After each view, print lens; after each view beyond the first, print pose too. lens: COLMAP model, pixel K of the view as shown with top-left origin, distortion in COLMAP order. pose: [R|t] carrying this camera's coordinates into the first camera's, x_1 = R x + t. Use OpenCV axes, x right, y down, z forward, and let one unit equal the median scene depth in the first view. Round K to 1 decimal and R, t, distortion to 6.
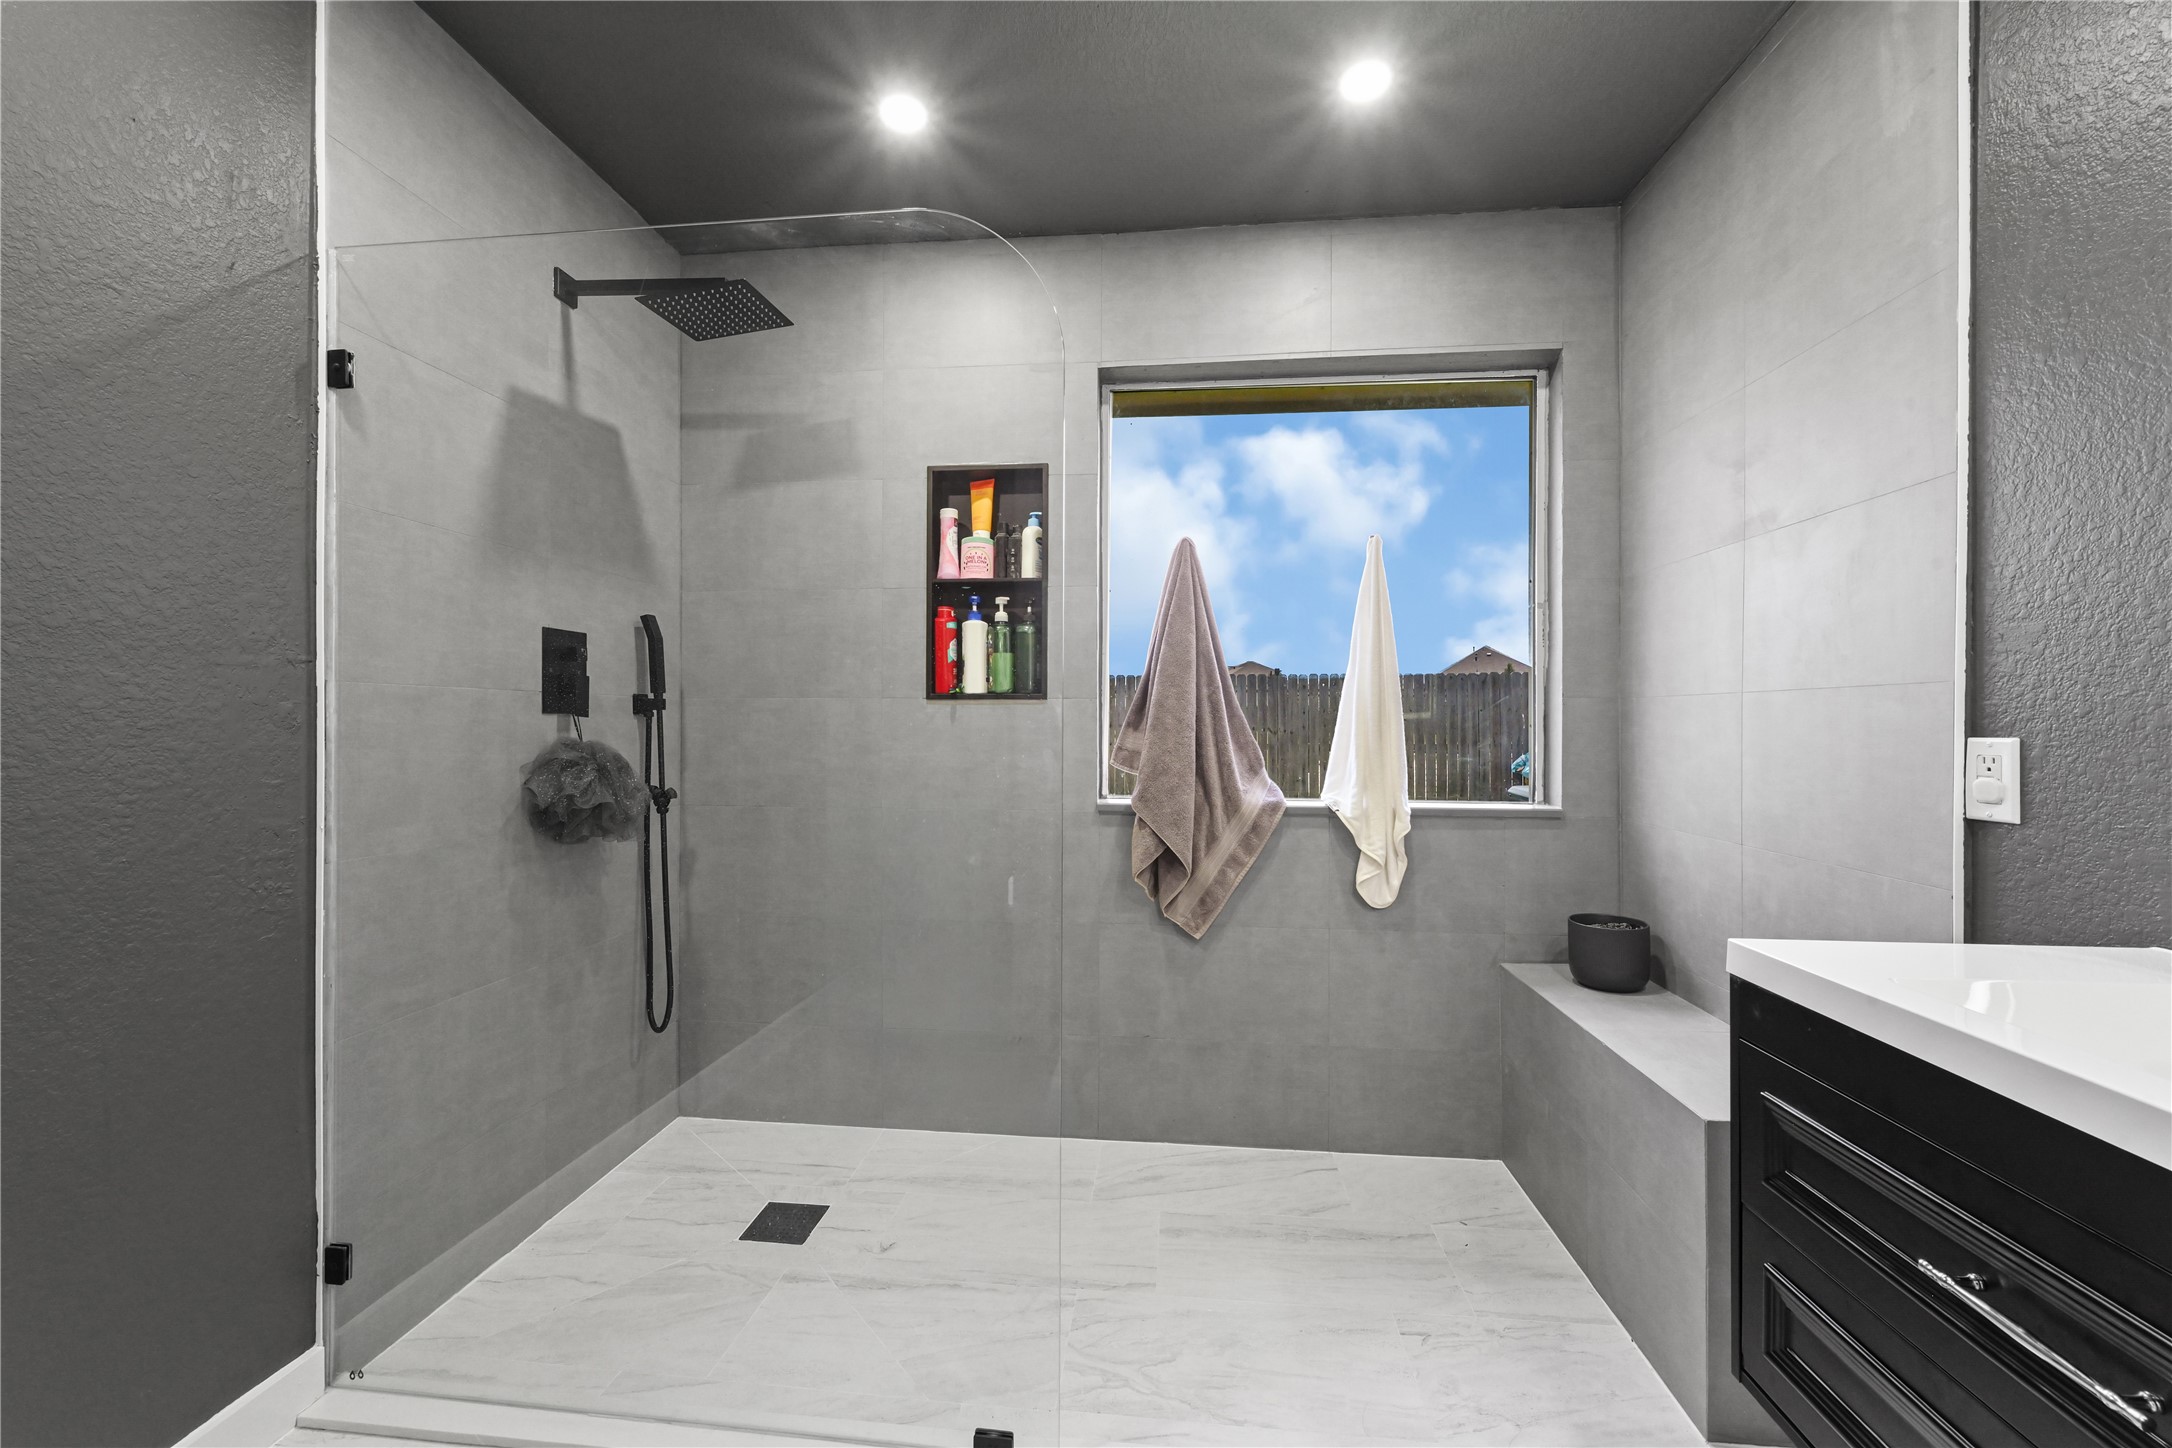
lens RADIAL K [[865.7, 0, 1086.0], [0, 865.7, 724.0], [0, 0, 1]] dist [-0.002066, 0.000958]
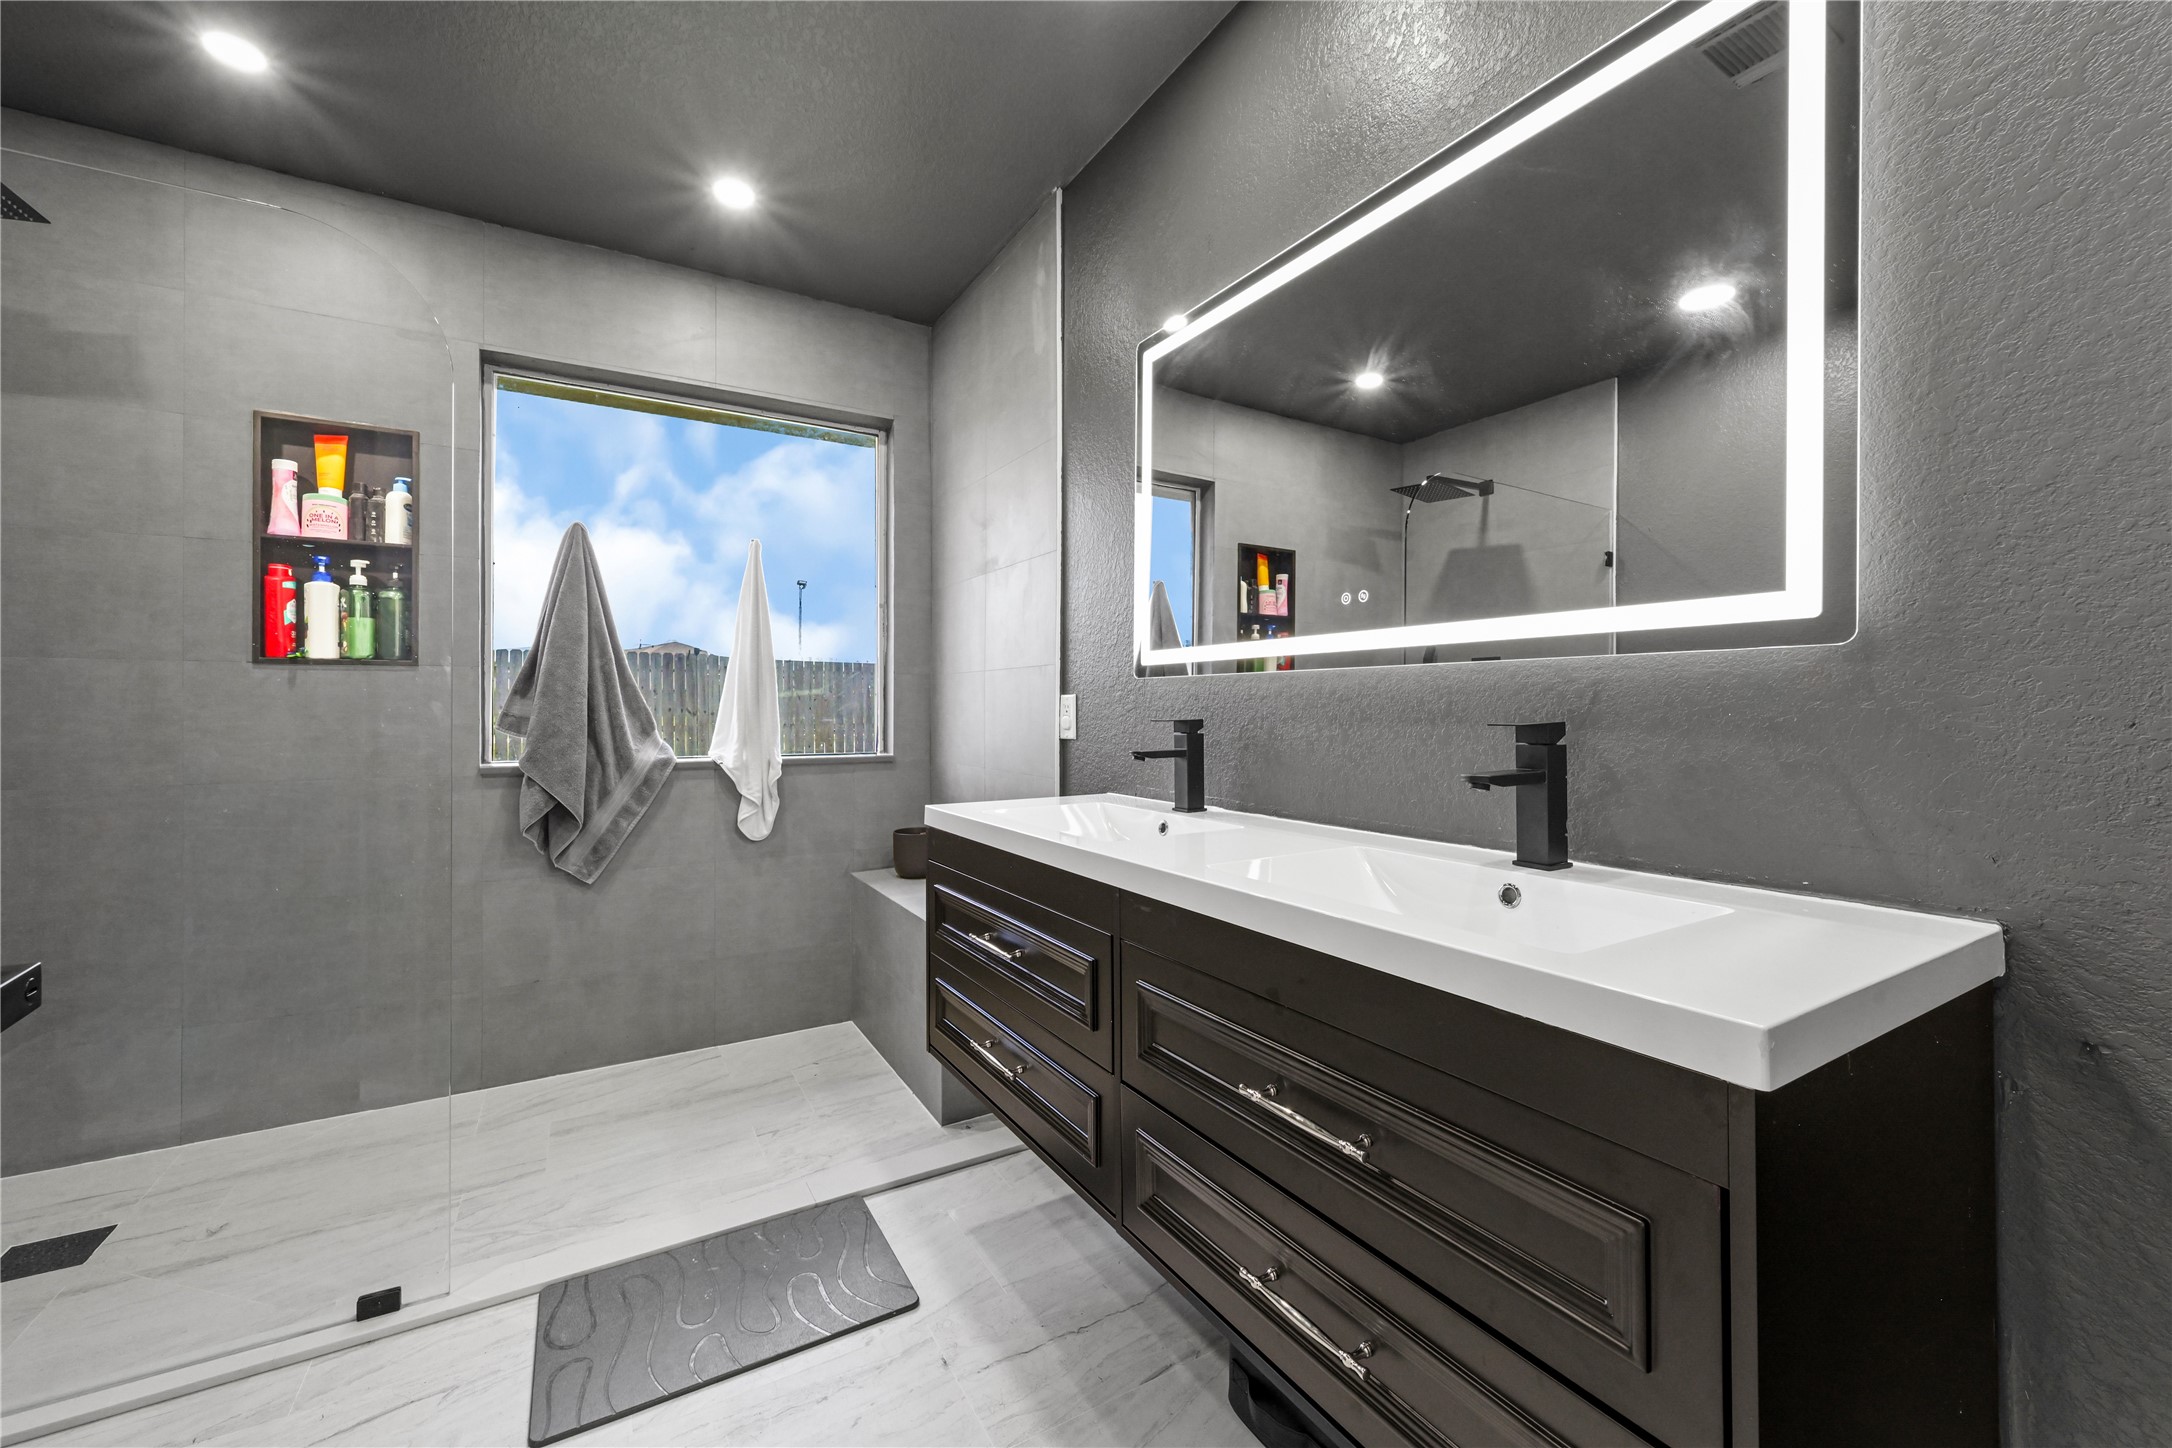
lens RADIAL K [[865.7, 0, 1086.8], [0, 865.7, 705.0], [0, 0, 1]] dist [-0.002066, 0.000958]
pose [[0.805098, -0.001752, 0.593139, -0.016910], [0.003929, 0.999989, -0.002380, 0.022734], [-0.593129, 0.004246, 0.805096, -0.282680]]
